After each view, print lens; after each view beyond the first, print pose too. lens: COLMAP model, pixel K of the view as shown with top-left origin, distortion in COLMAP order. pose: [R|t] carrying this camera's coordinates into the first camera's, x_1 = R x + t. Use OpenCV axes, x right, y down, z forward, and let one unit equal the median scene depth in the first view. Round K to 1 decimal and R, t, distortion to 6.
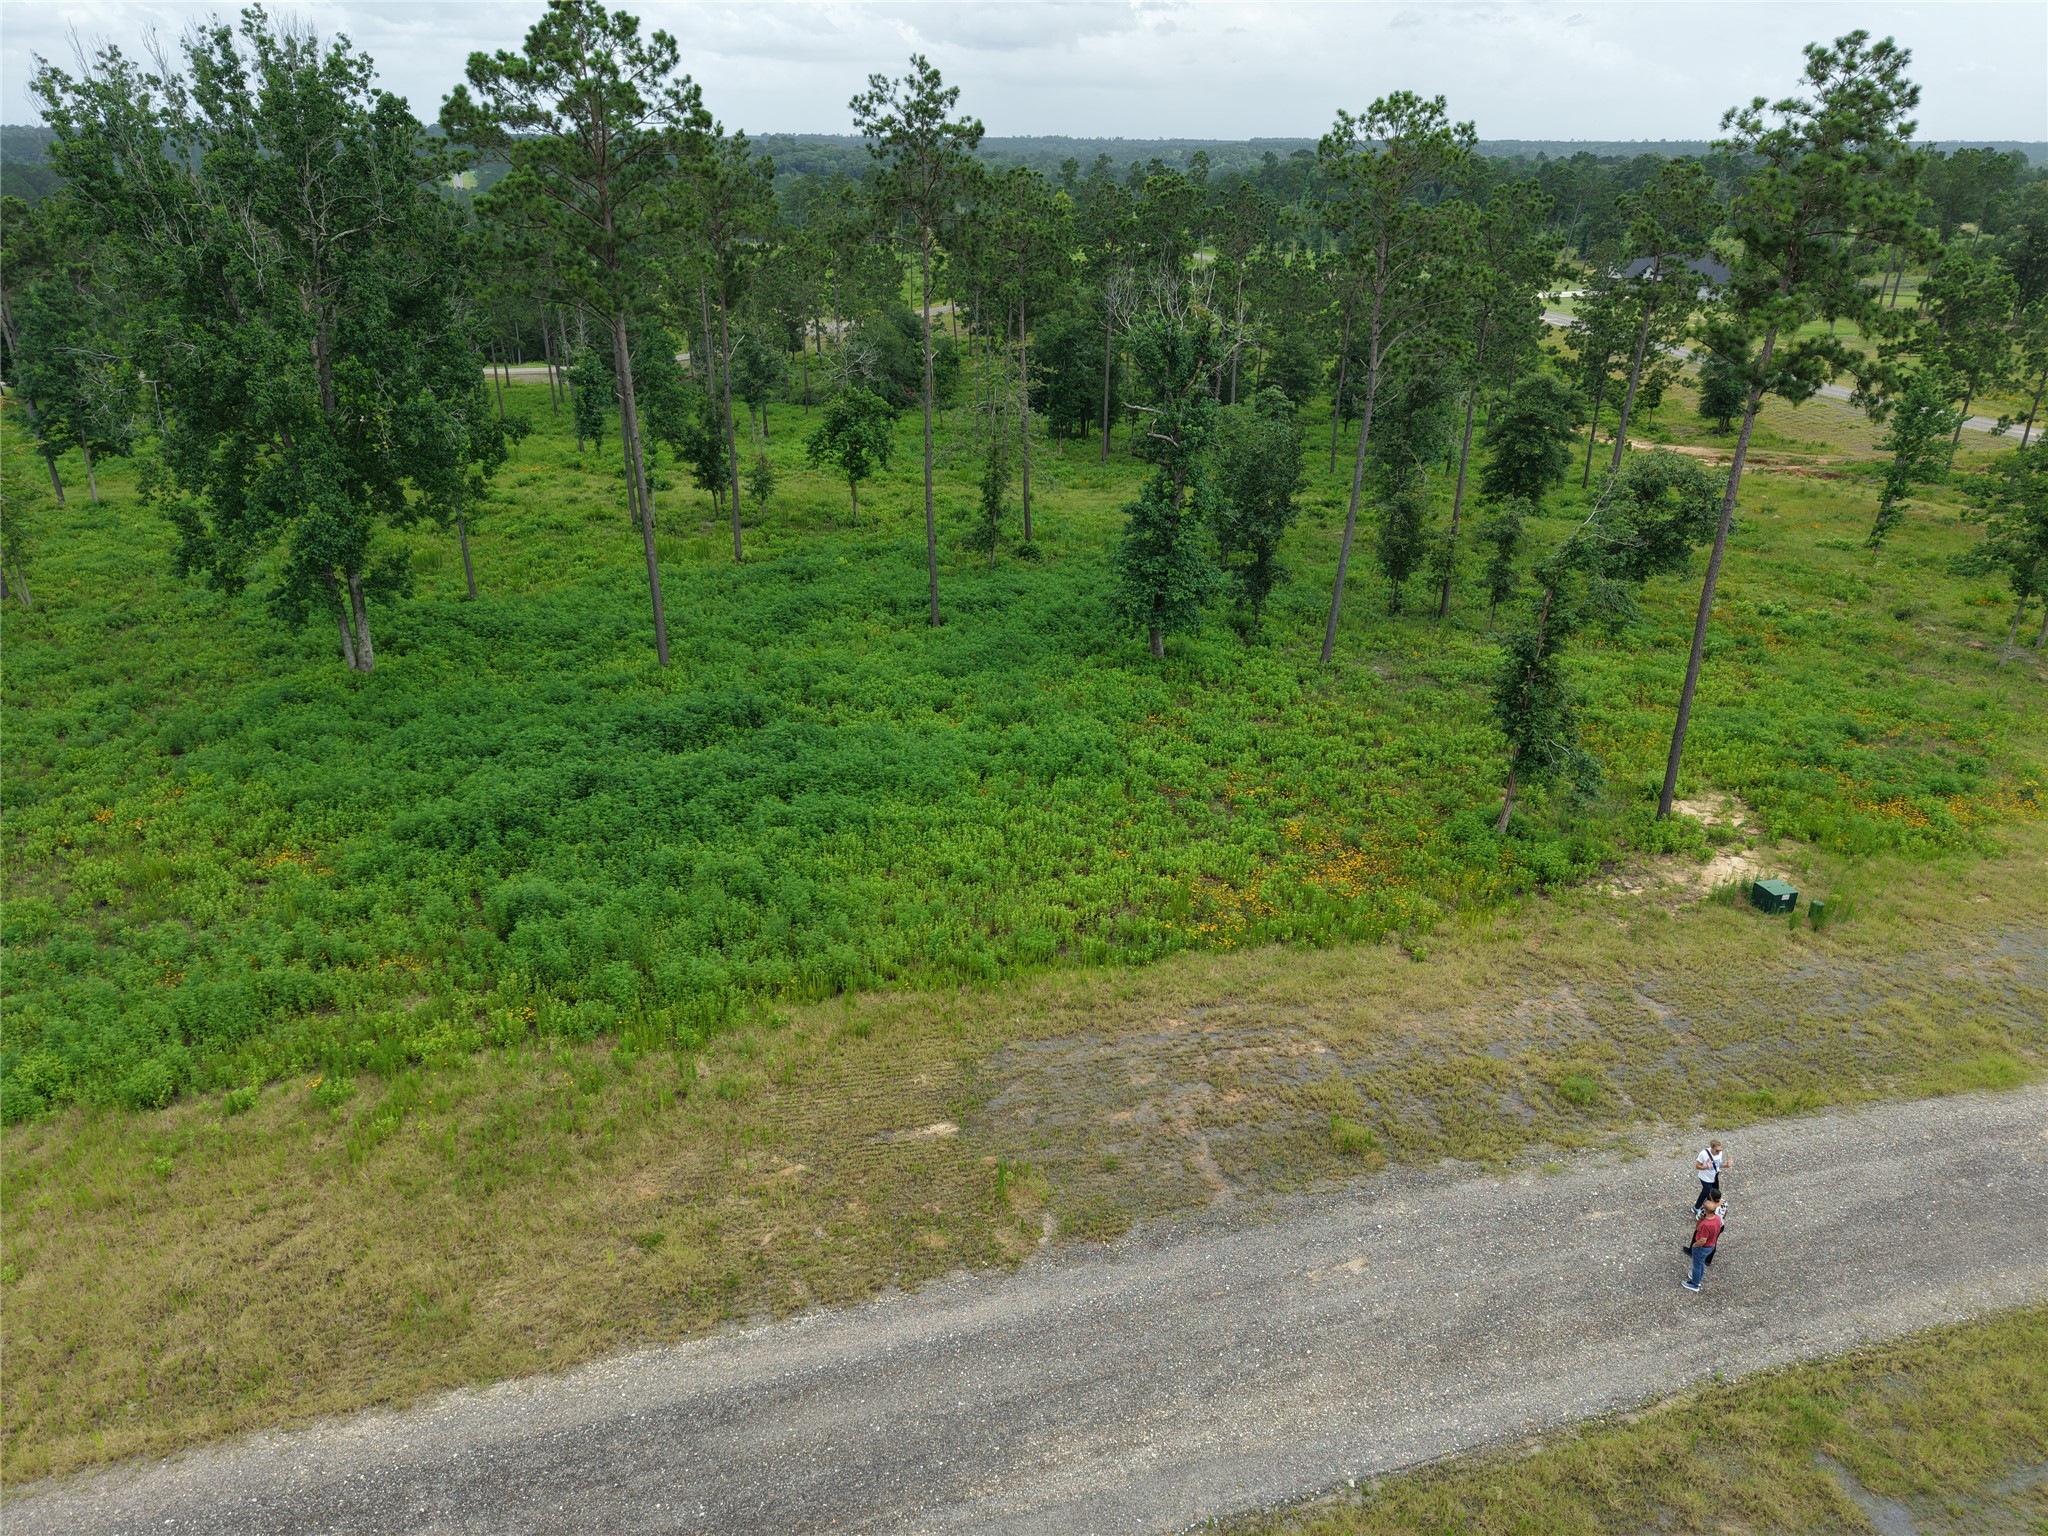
lens RADIAL K [[1382.9, 0, 1032.0], [0, 1382.9, 759.2], [0, 0, 1]] dist [0.055307, -0.060870]
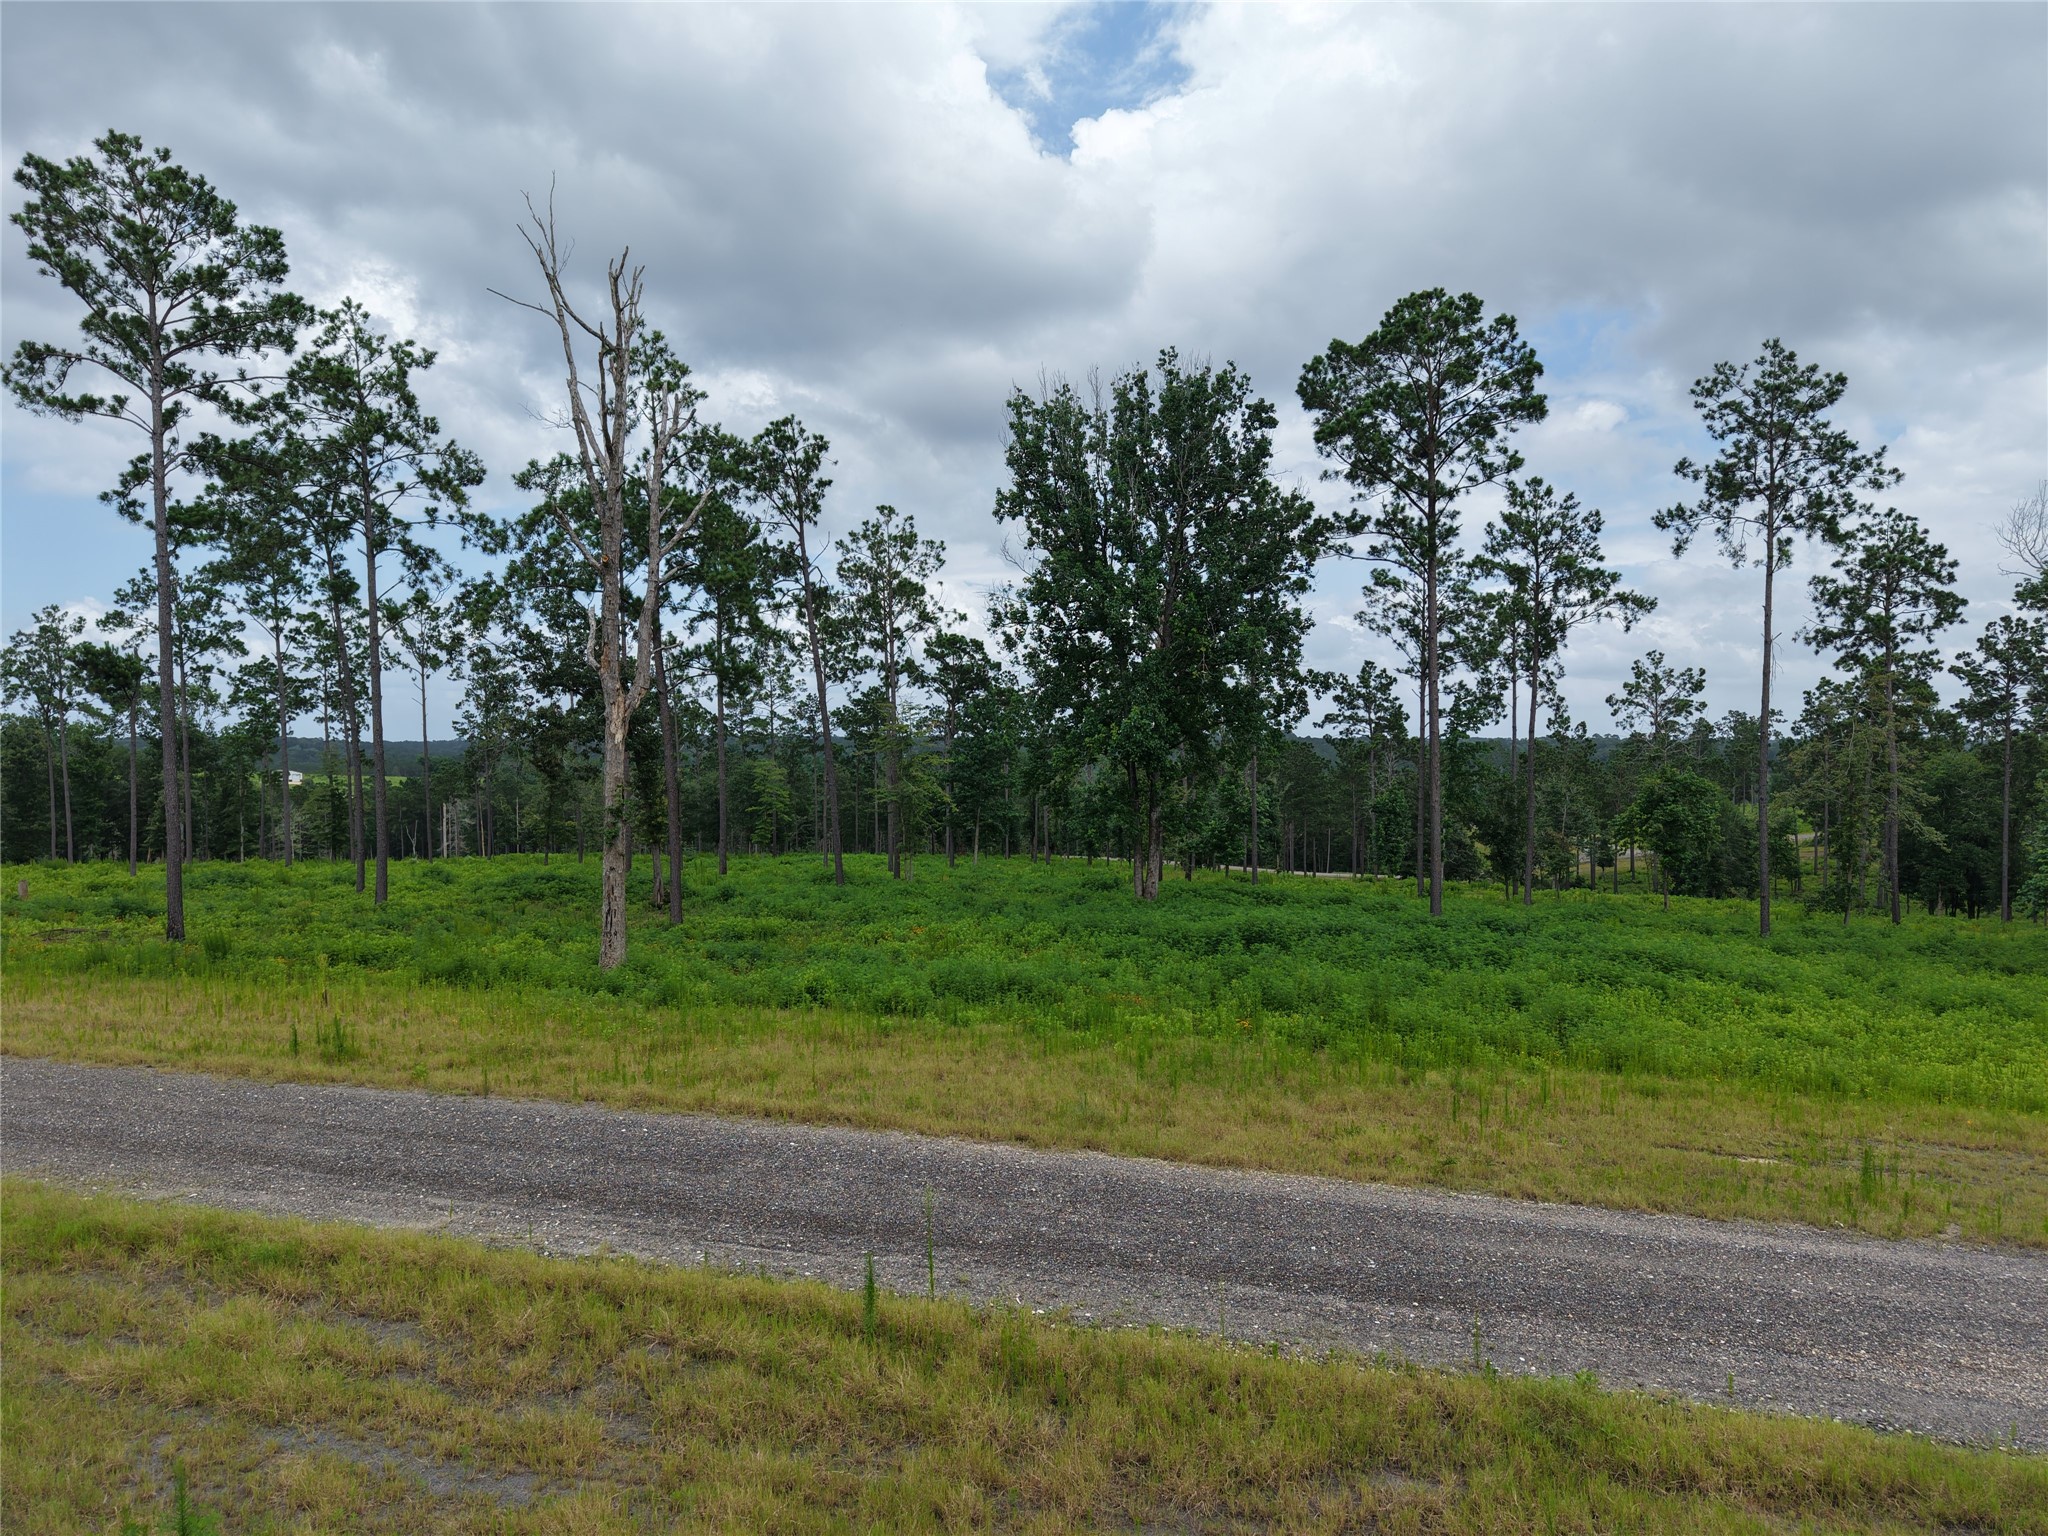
lens RADIAL K [[1390.1, 0, 1020.0], [0, 1390.1, 757.0], [0, 0, 1]] dist [0.078094, -0.087129]
pose [[0.847175, -0.006453, -0.531275, -0.003305], [-0.213849, 0.911215, -0.352074, 0.261503], [0.486377, 0.411881, 0.770579, 0.115273]]
